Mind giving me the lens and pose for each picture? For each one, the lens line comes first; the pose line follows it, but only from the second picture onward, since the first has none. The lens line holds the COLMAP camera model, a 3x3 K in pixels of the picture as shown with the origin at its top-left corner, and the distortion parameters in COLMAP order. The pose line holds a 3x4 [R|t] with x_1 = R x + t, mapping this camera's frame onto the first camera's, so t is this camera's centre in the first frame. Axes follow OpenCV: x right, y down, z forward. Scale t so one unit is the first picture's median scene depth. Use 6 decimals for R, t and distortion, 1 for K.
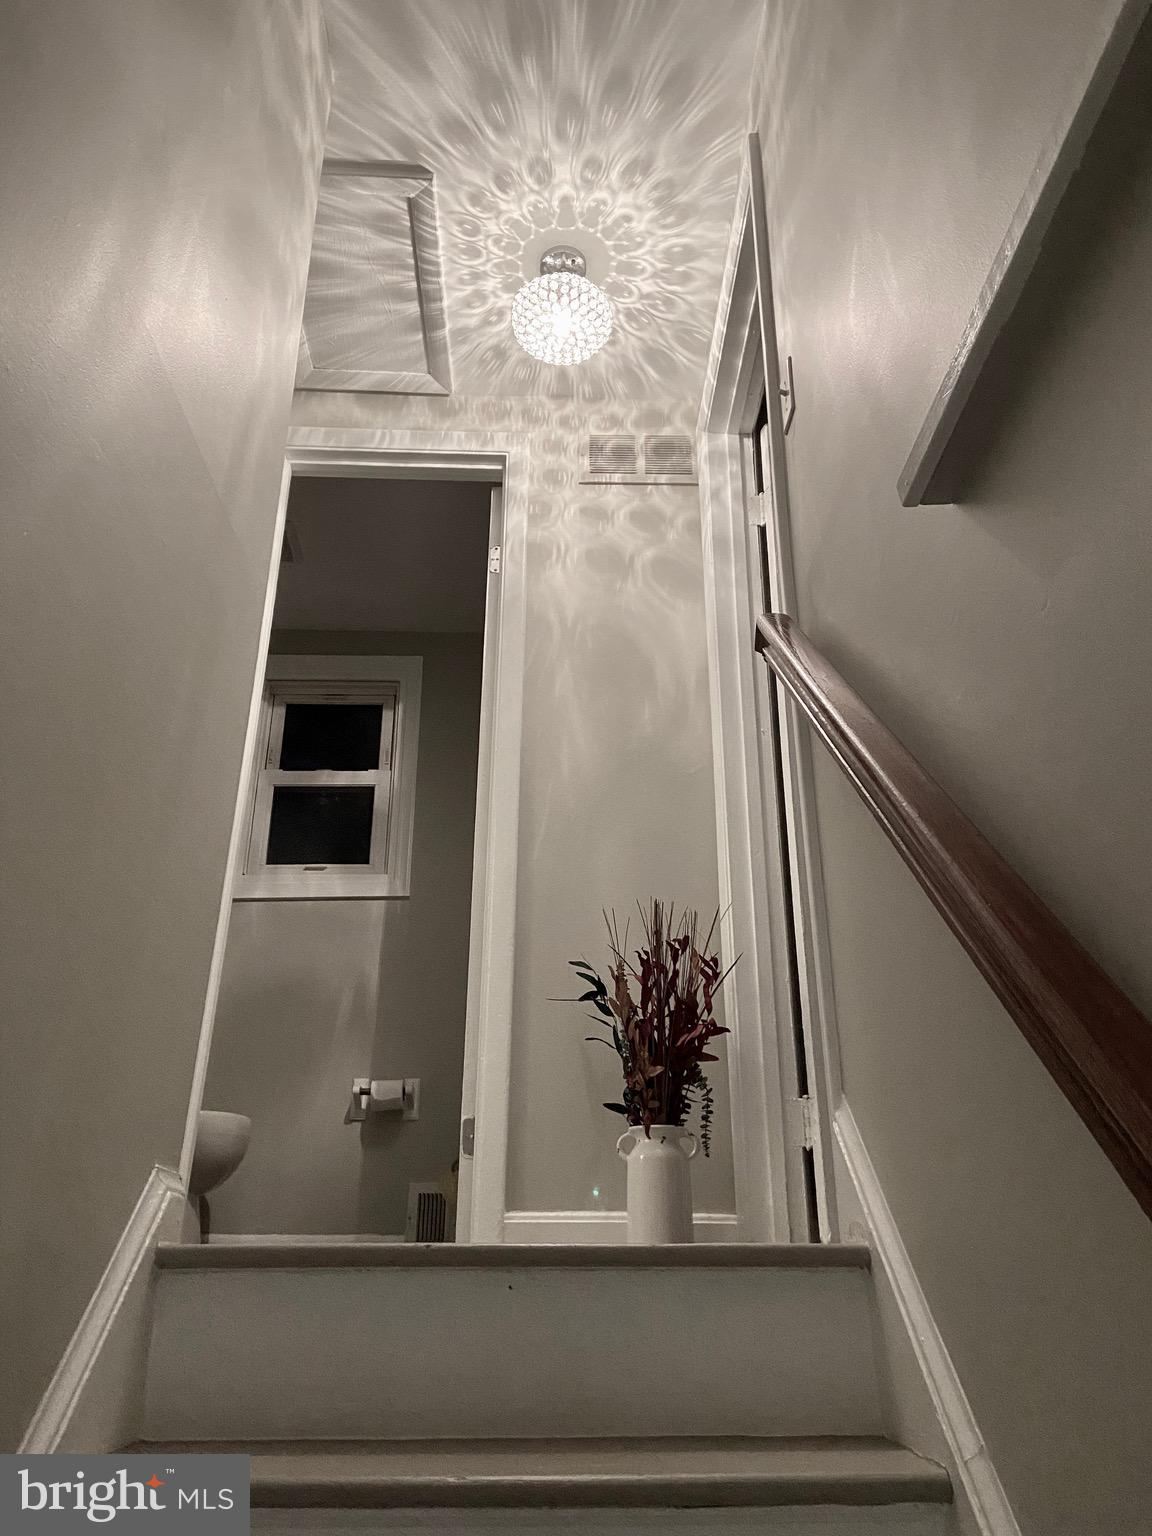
lens RADIAL K [[1156.9, 0, 568.3], [0, 1156.9, 768.4], [0, 0, 1]] dist [0.049728, -0.045433]
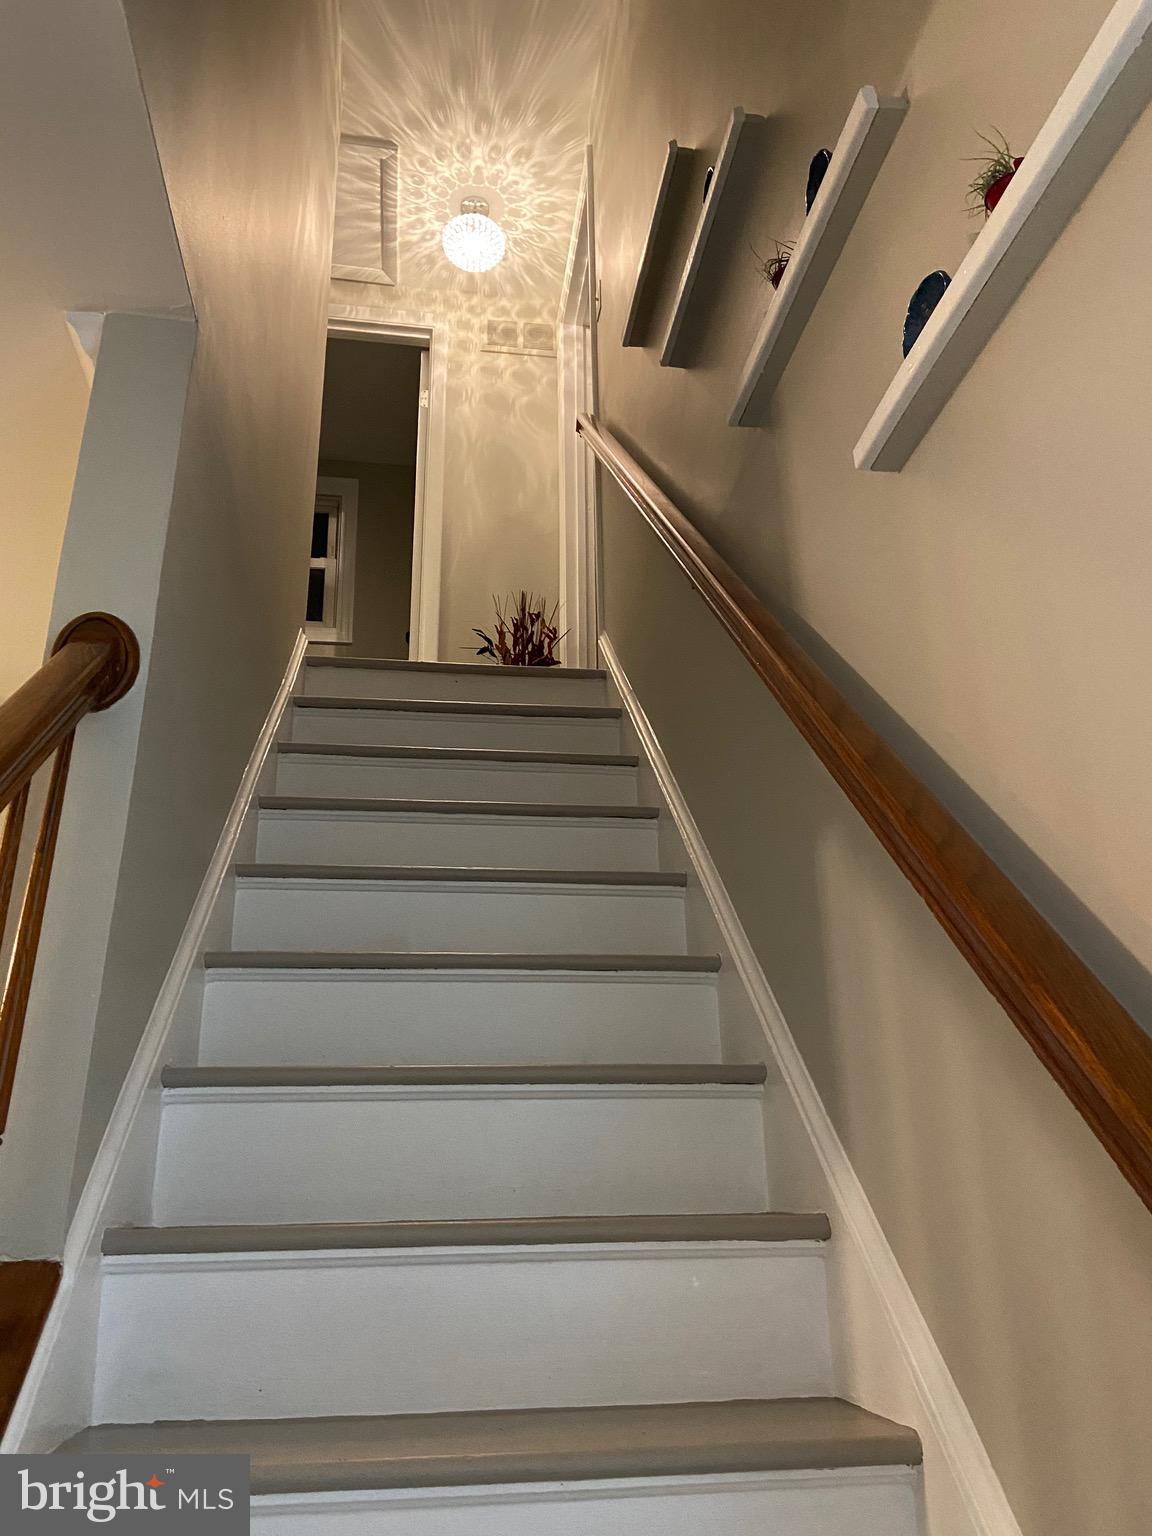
lens RADIAL K [[1156.9, 0, 583.7], [0, 1156.9, 773.1], [0, 0, 1]] dist [0.049728, -0.045433]
pose [[0.991829, 0.021967, 0.125671, -0.041489], [-0.031530, 0.996713, 0.074622, 0.220682], [-0.123619, -0.077975, 0.989261, -0.674282]]
